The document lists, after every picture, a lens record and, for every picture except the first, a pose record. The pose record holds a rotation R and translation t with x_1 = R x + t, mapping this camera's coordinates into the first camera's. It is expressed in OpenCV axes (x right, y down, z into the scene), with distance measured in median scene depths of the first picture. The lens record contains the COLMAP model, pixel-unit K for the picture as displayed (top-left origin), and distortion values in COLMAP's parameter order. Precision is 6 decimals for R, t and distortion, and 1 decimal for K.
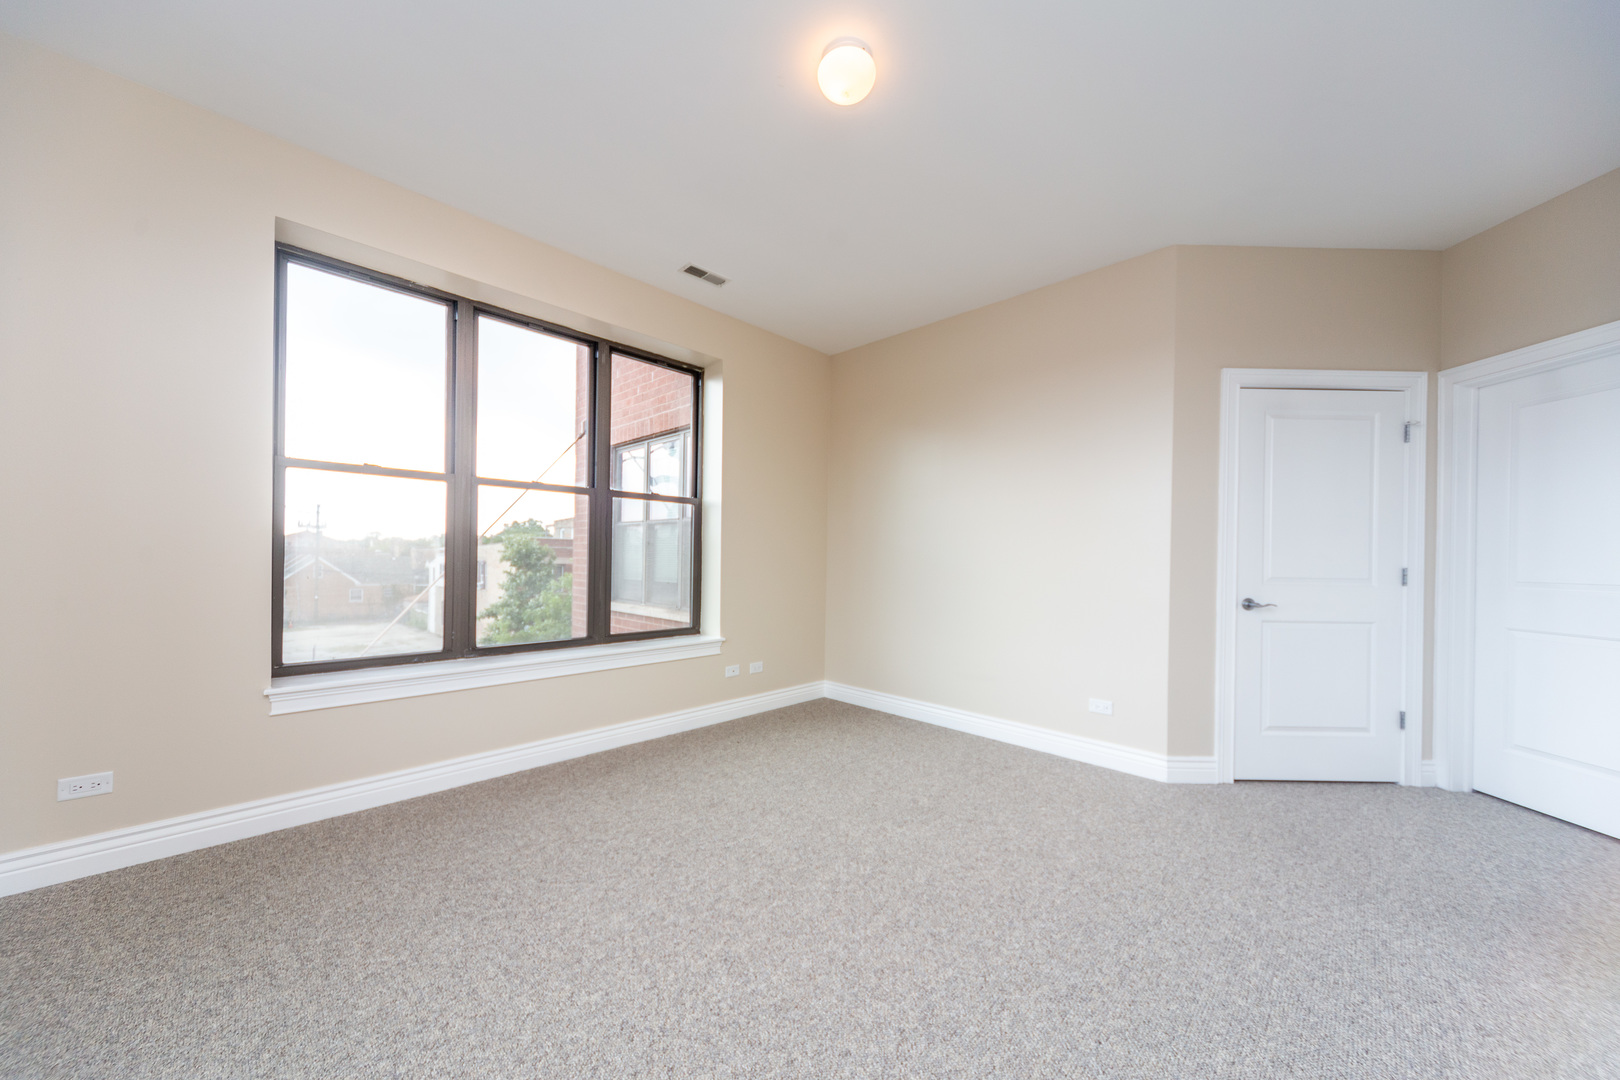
lens RADIAL K [[561.7, 0, 803.5], [0, 561.7, 547.3], [0, 0, 1]] dist [0.001705, -0.000012]
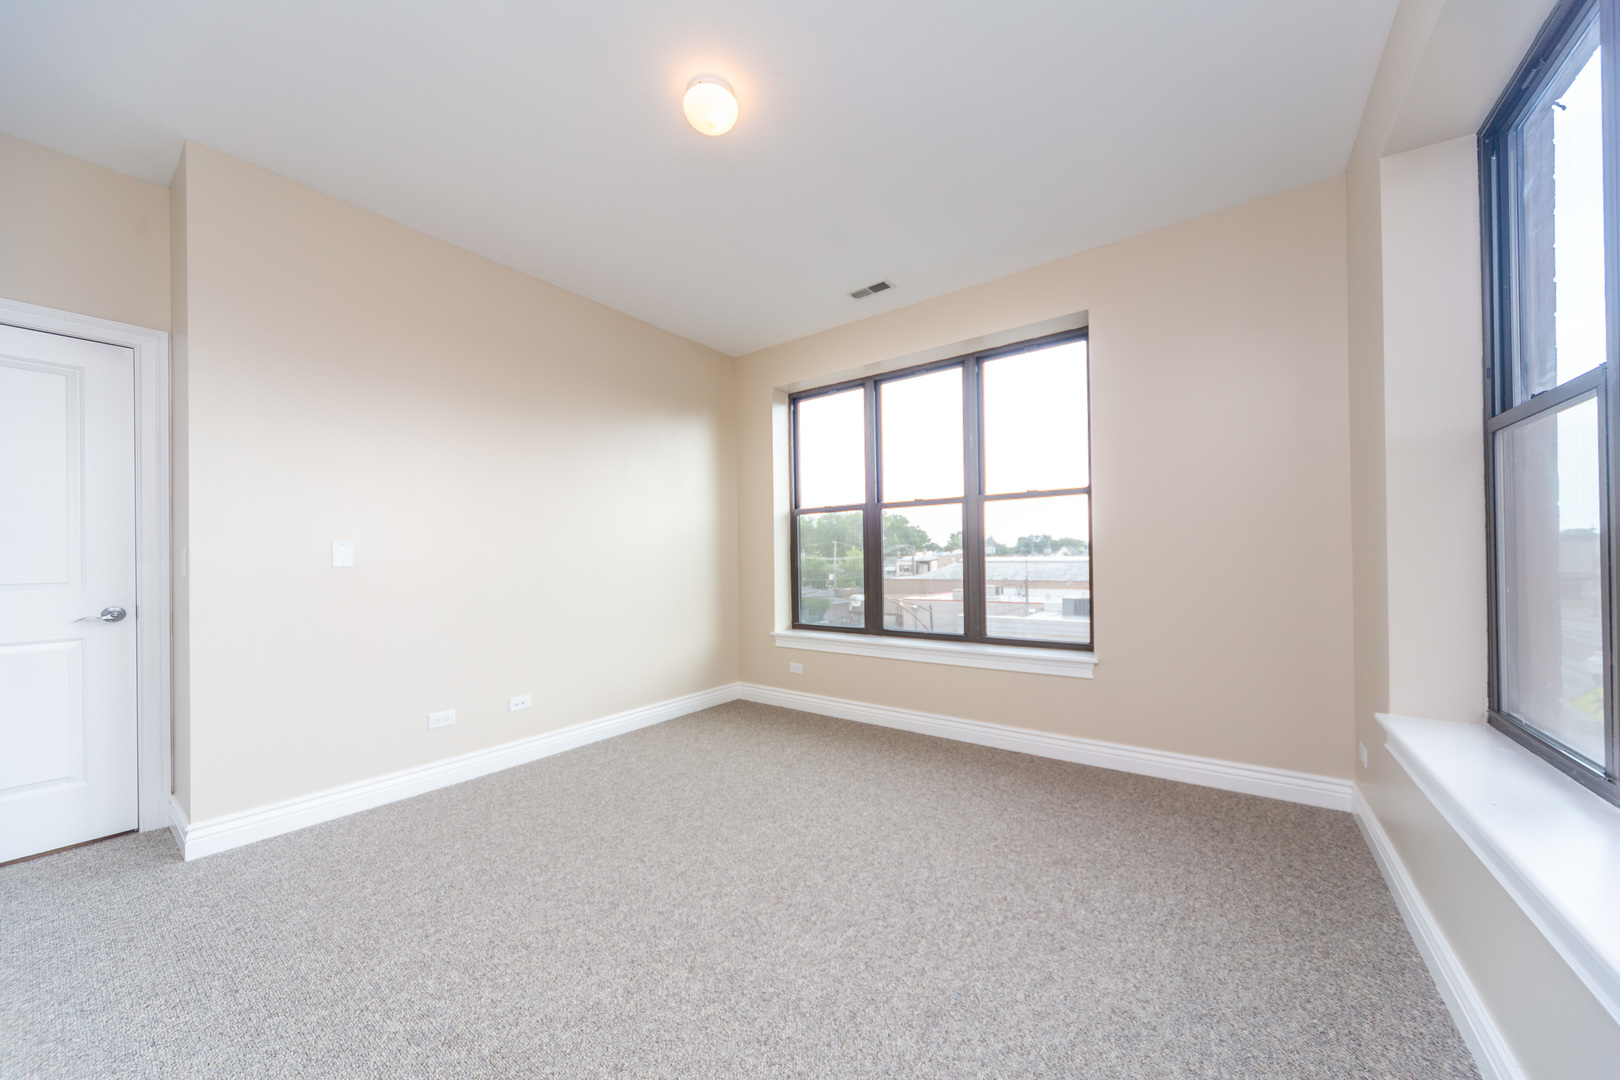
lens RADIAL K [[568.4, 0, 807.5], [0, 568.4, 553.4], [0, 0, 1]] dist [0.005658, 0.000024]
pose [[-0.988974, -0.004823, -0.148011, 0.037597], [-0.000395, 0.999552, -0.029932, 0.029745], [0.148089, -0.029544, -0.988533, 1.486856]]
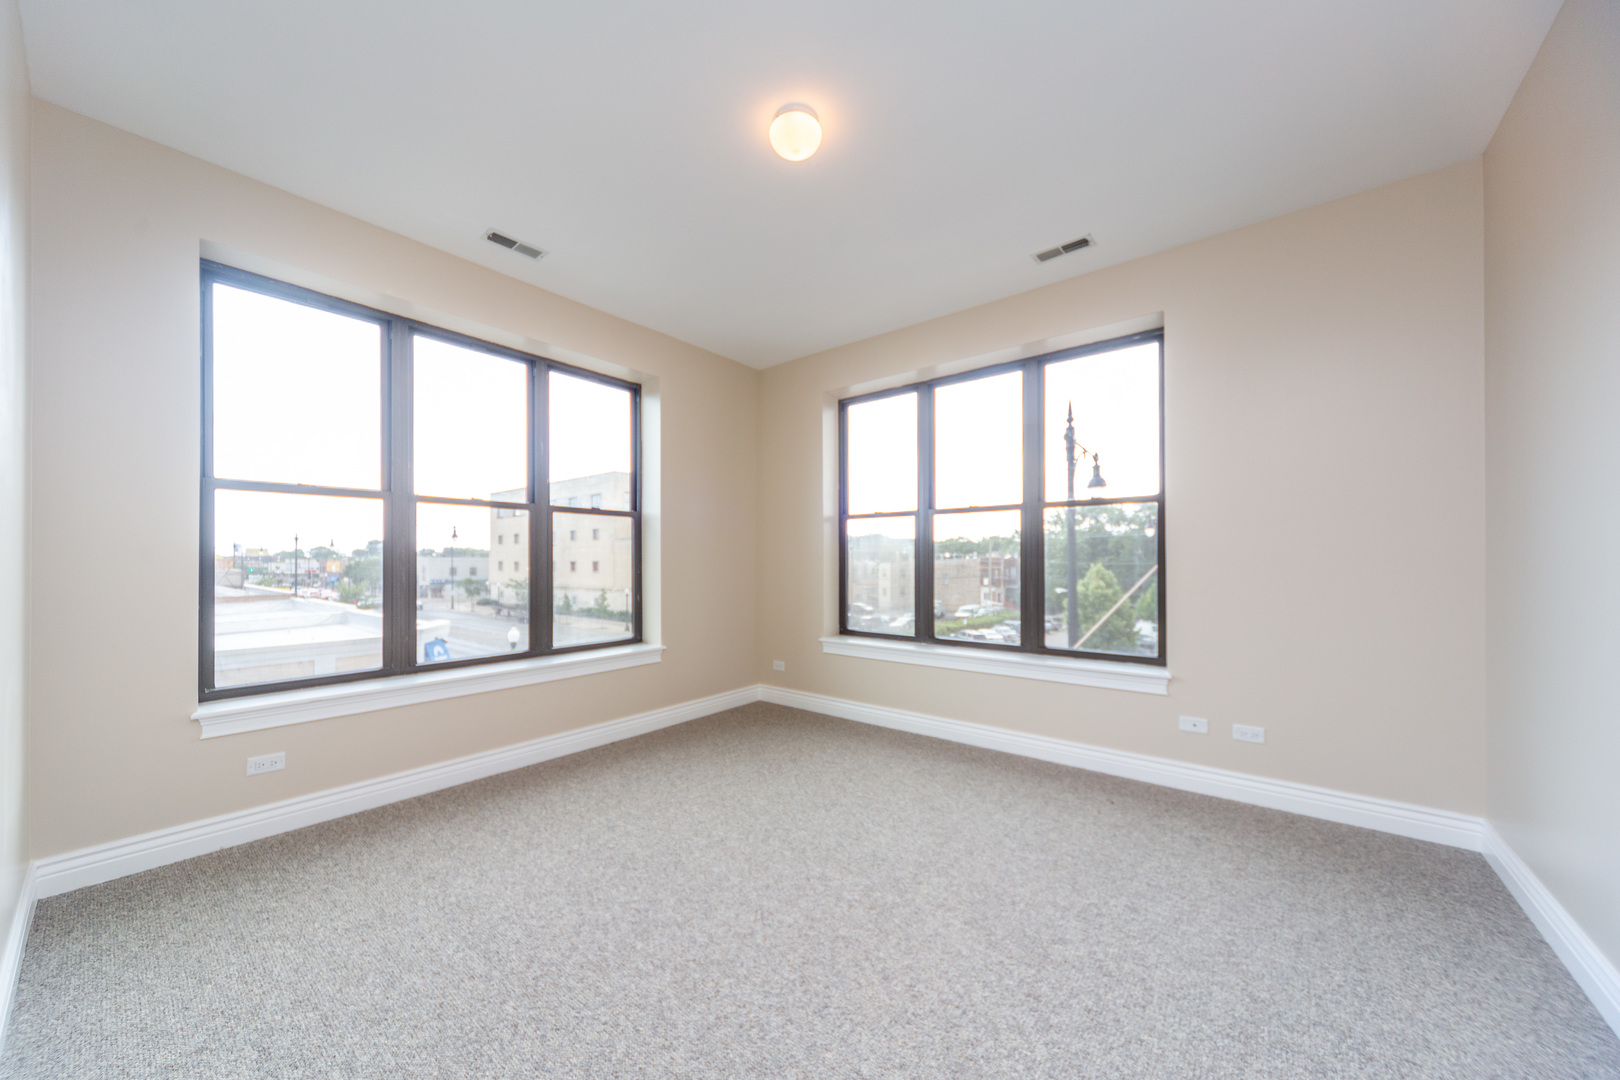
lens RADIAL K [[561.7, 0, 803.5], [0, 561.7, 547.3], [0, 0, 1]] dist [0.001705, -0.000012]
pose [[0.101625, -0.044348, -0.993834, 0.831374], [0.020728, 0.998883, -0.042454, 0.017586], [0.994607, -0.016286, 0.102431, 0.641833]]
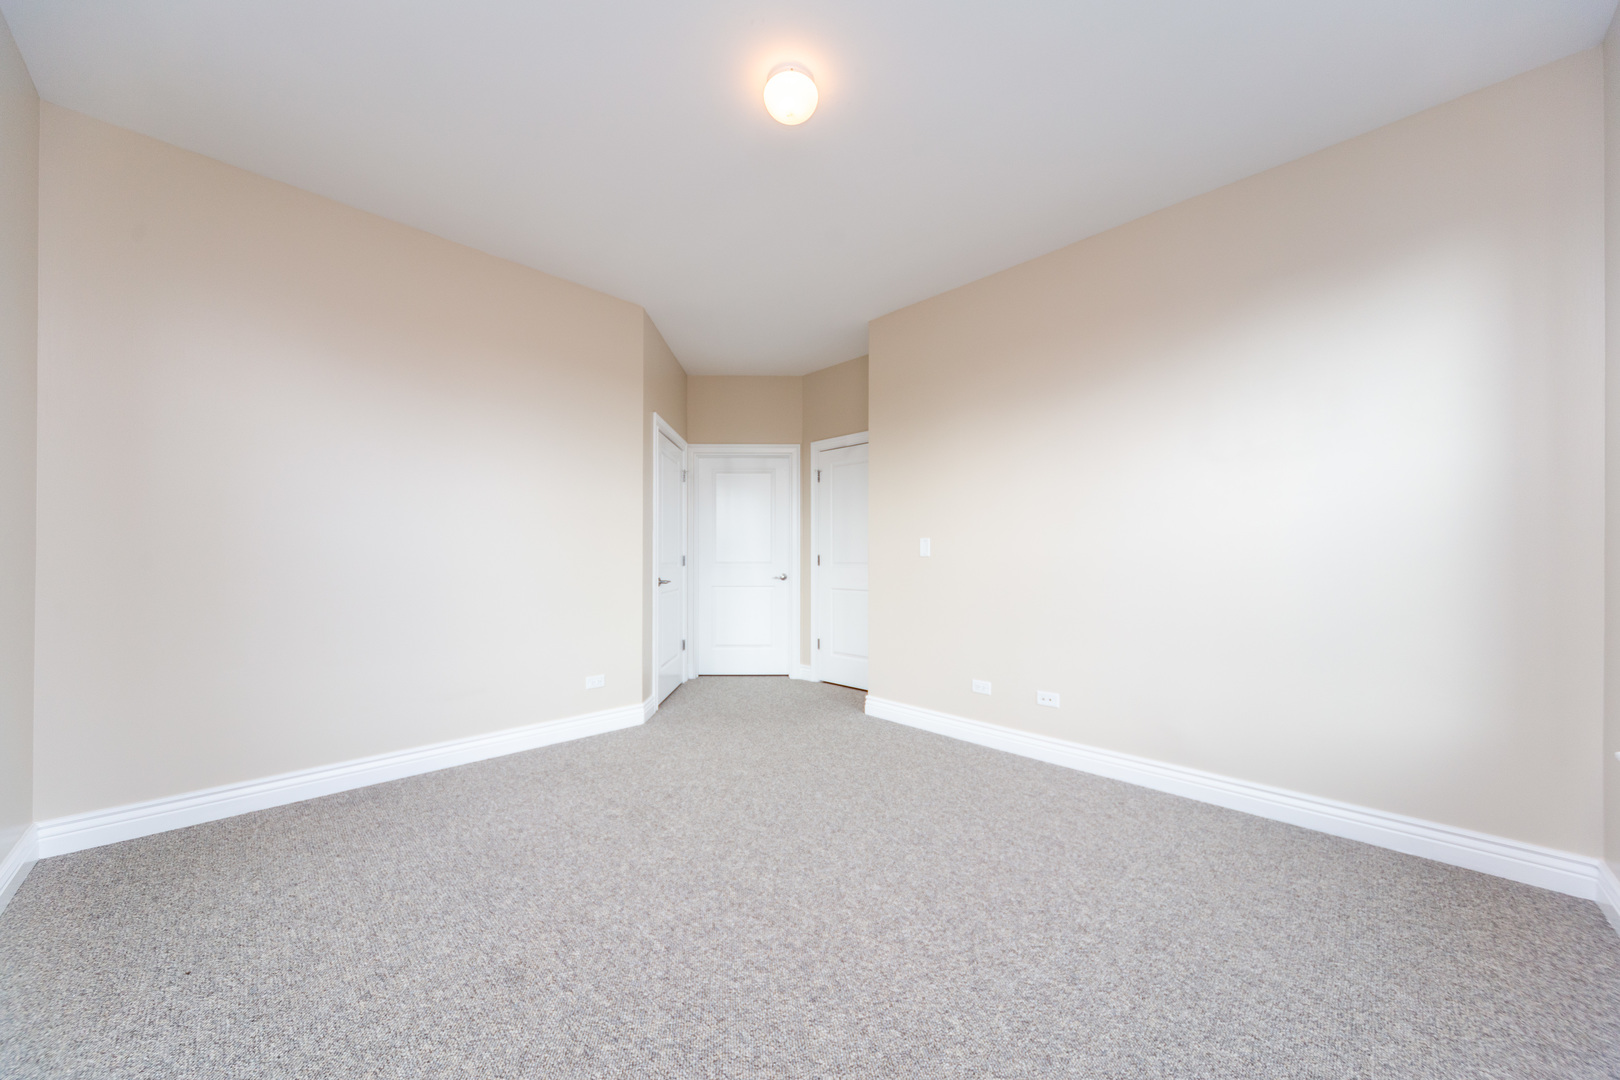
lens RADIAL K [[568.4, 0, 807.5], [0, 568.4, 553.4], [0, 0, 1]] dist [0.005658, 0.000024]
pose [[0.007358, -0.005715, 0.999957, -0.716337], [-0.020878, 0.999765, 0.005867, 0.014257], [-0.999755, -0.020920, 0.007237, 0.683348]]
